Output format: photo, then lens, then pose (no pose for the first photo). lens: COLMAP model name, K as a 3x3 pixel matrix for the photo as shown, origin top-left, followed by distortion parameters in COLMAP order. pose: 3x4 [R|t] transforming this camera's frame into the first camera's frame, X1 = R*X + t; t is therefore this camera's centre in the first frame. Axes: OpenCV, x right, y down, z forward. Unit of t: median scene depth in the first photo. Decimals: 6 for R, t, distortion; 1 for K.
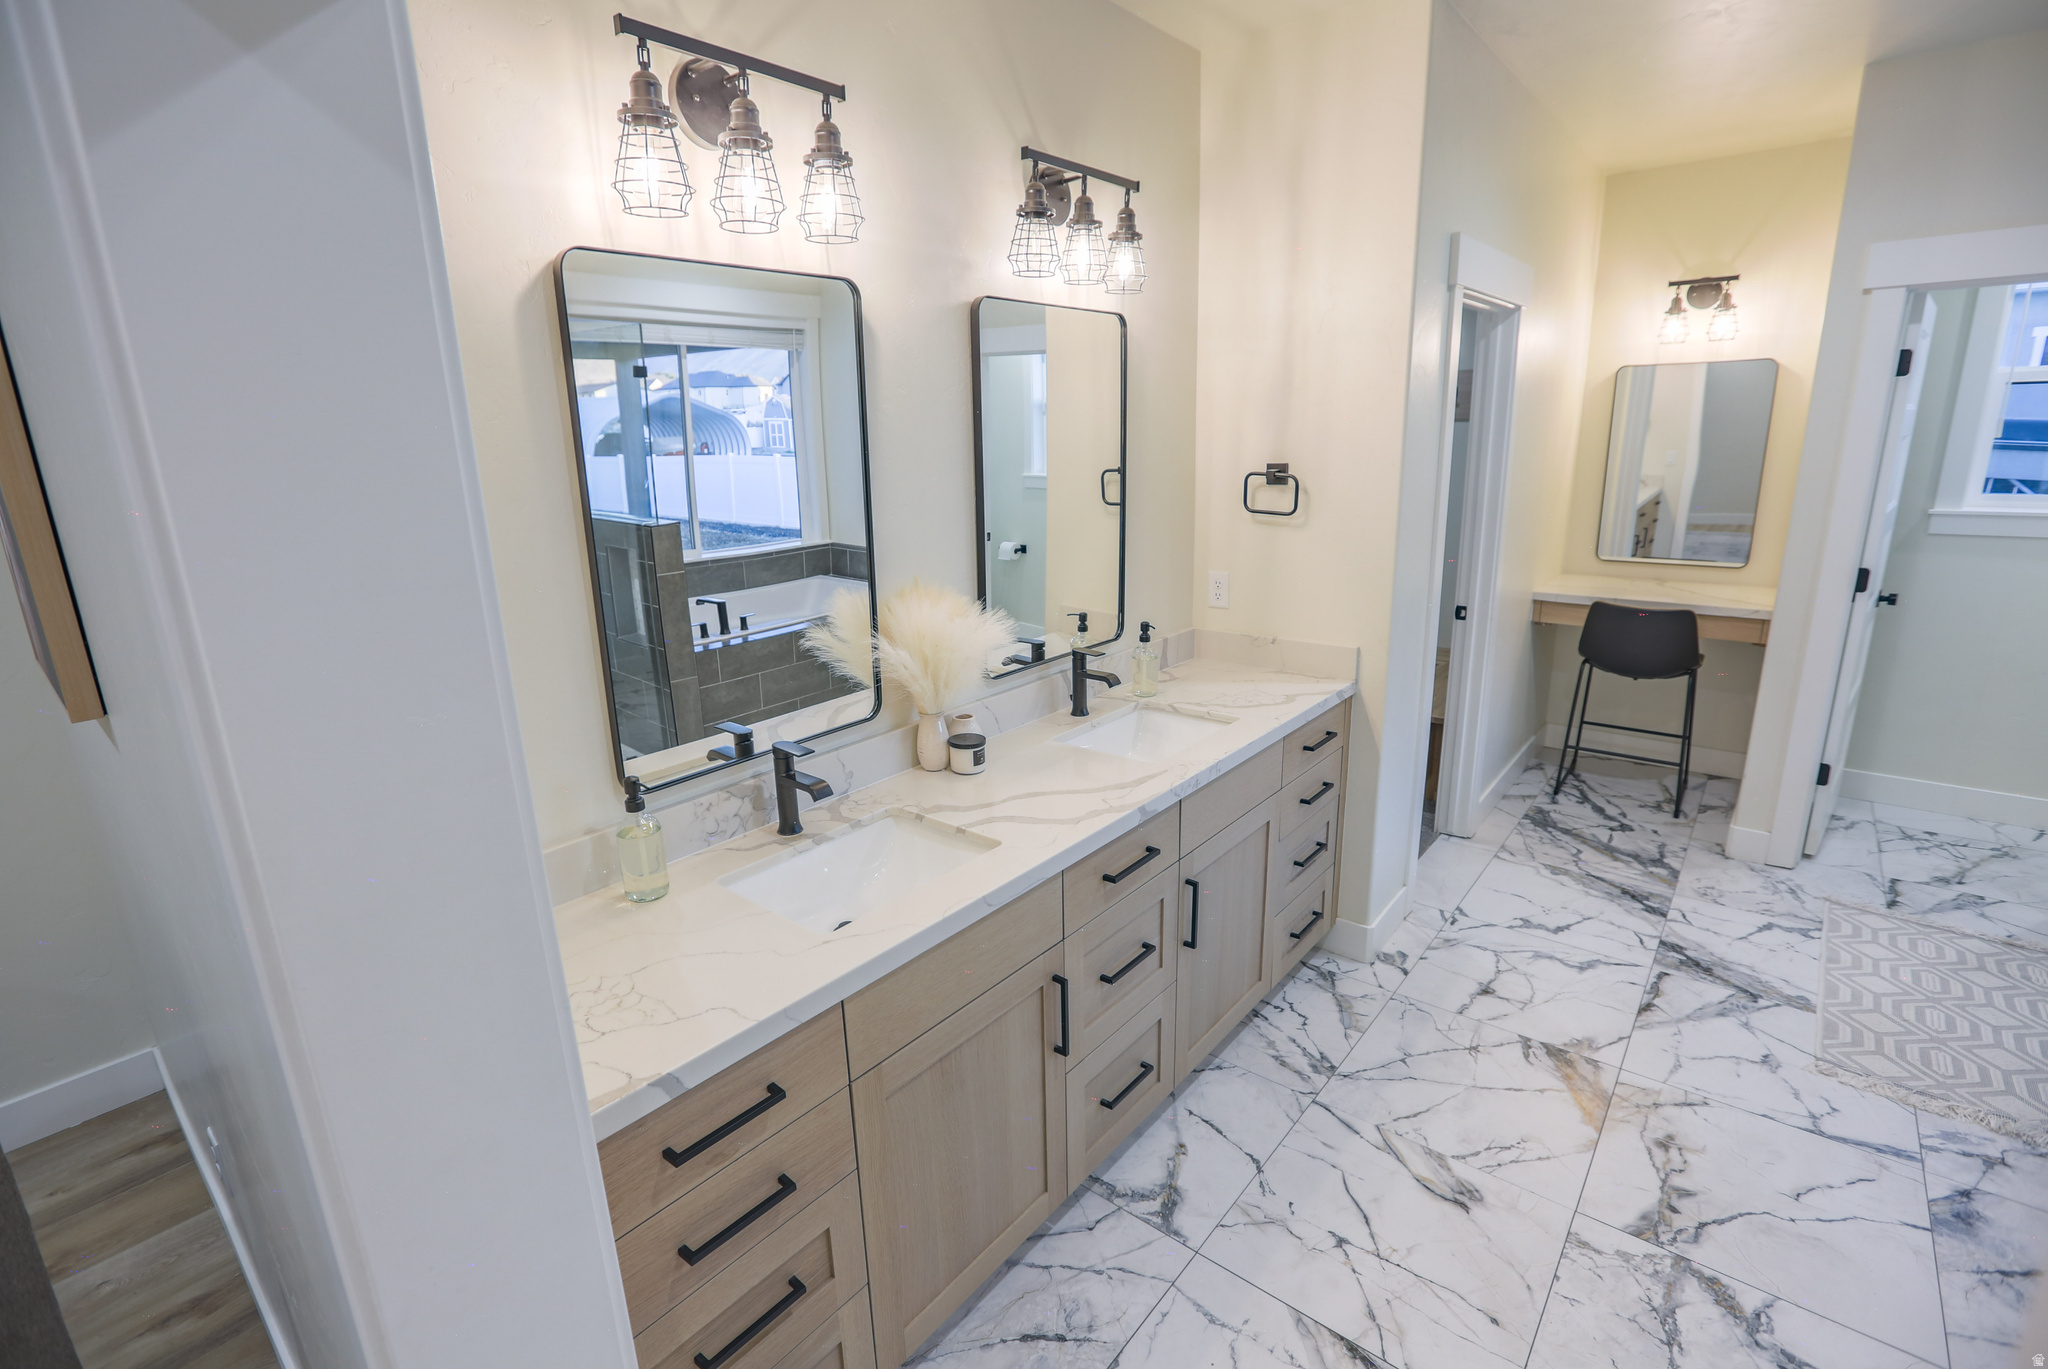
lens RADIAL K [[934.8, 0, 1026.2], [0, 934.8, 686.6], [0, 0, 1]] dist [-0.028249, 0.005044]
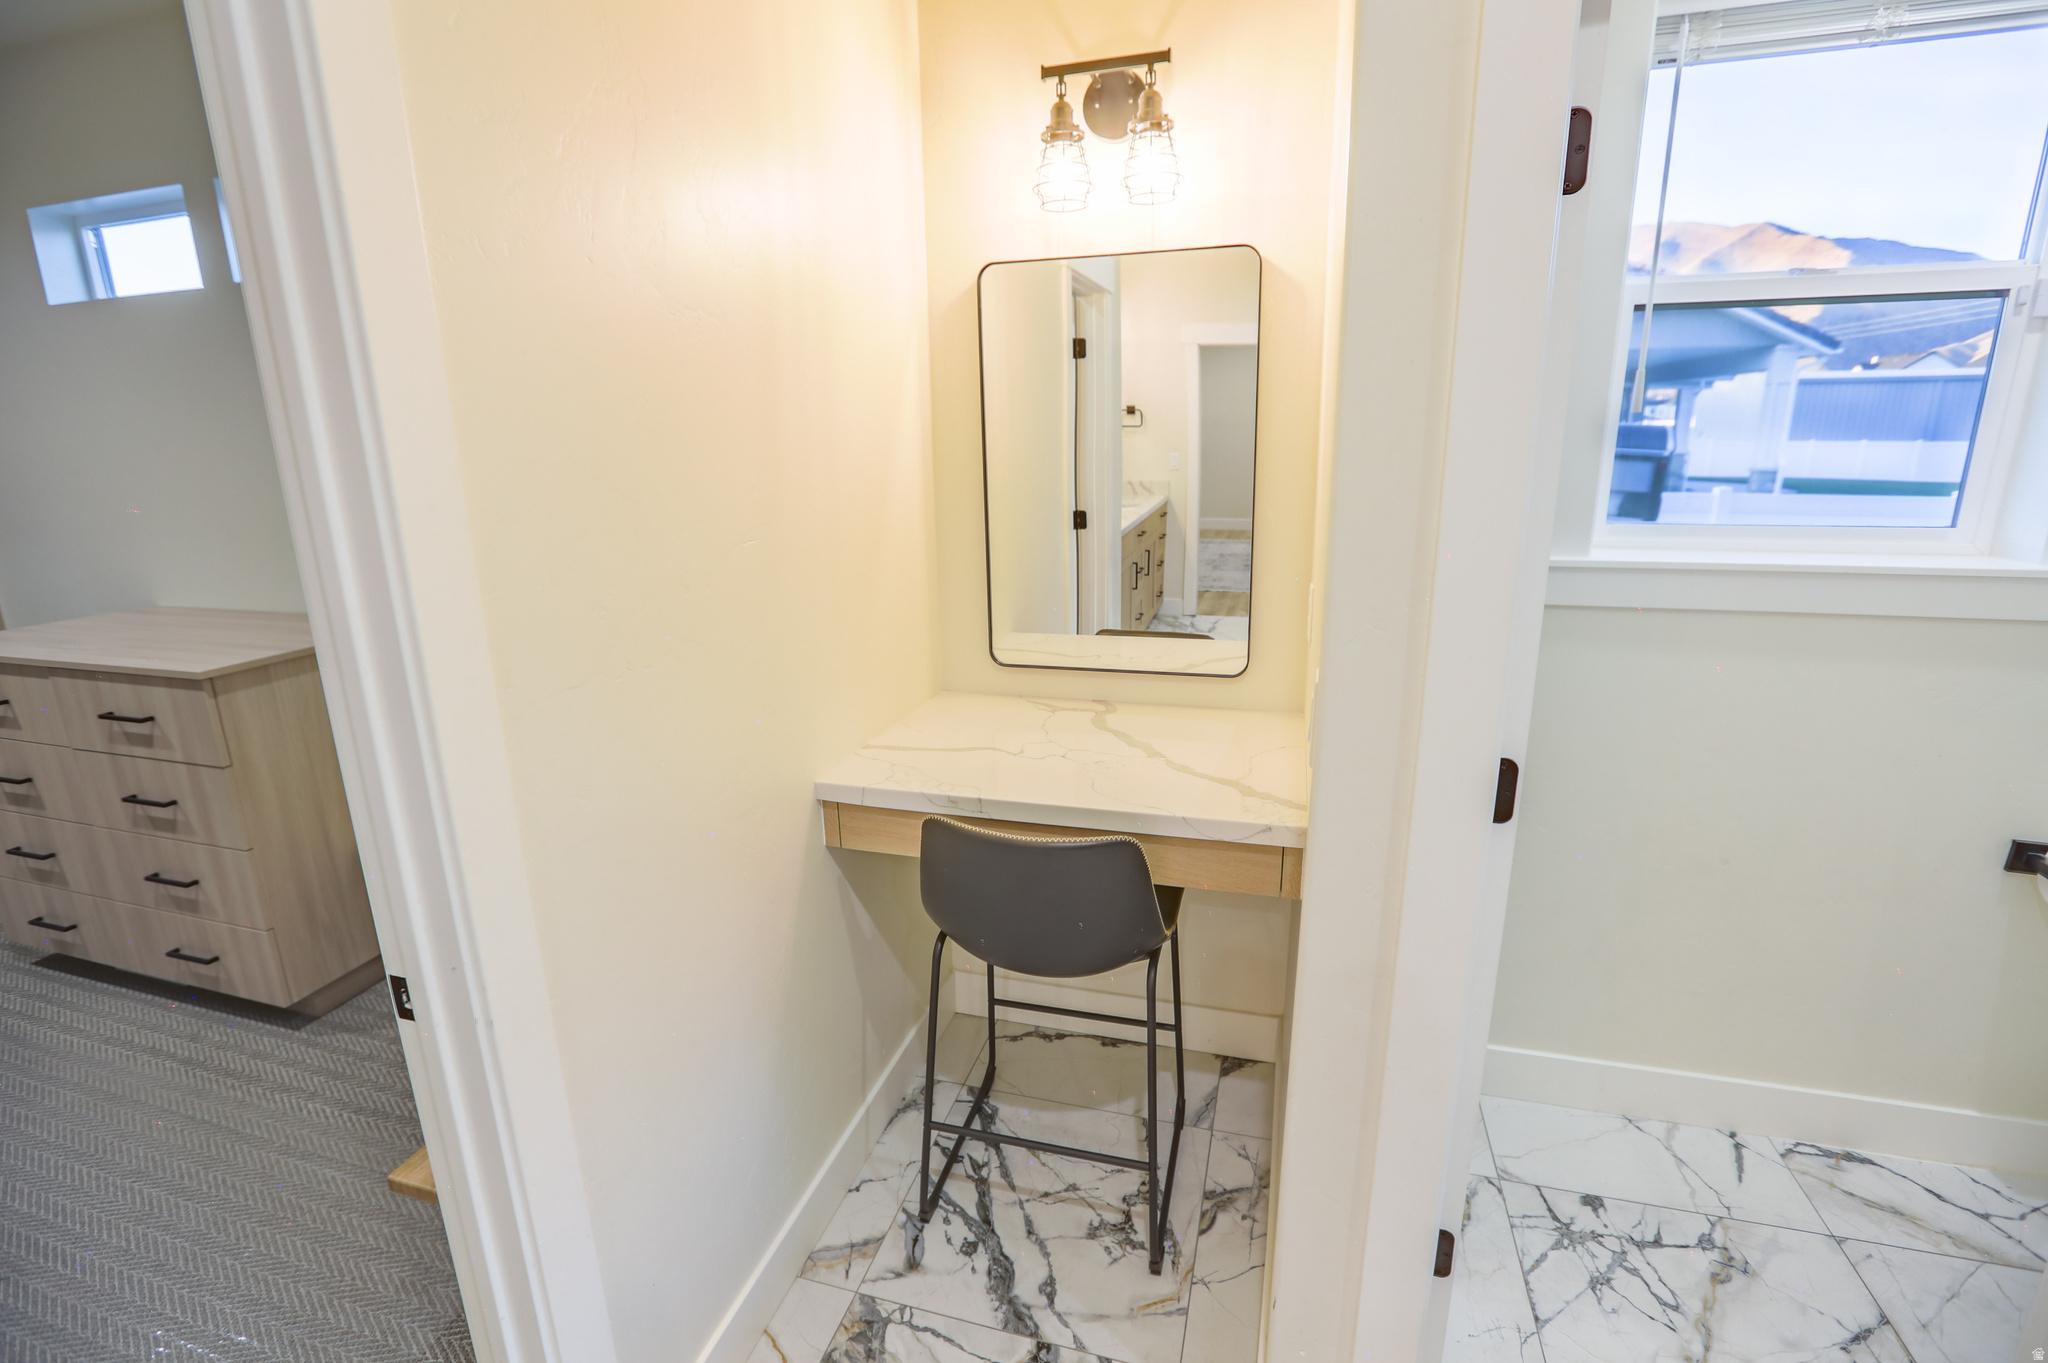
lens RADIAL K [[934.8, 0, 1026.0], [0, 934.8, 669.4], [0, 0, 1]] dist [-0.028249, 0.005044]
pose [[0.917619, -0.081404, 0.389036, 0.483943], [0.089043, 0.996026, -0.001611, -0.146138], [-0.387359, 0.036119, 0.921221, 0.587686]]
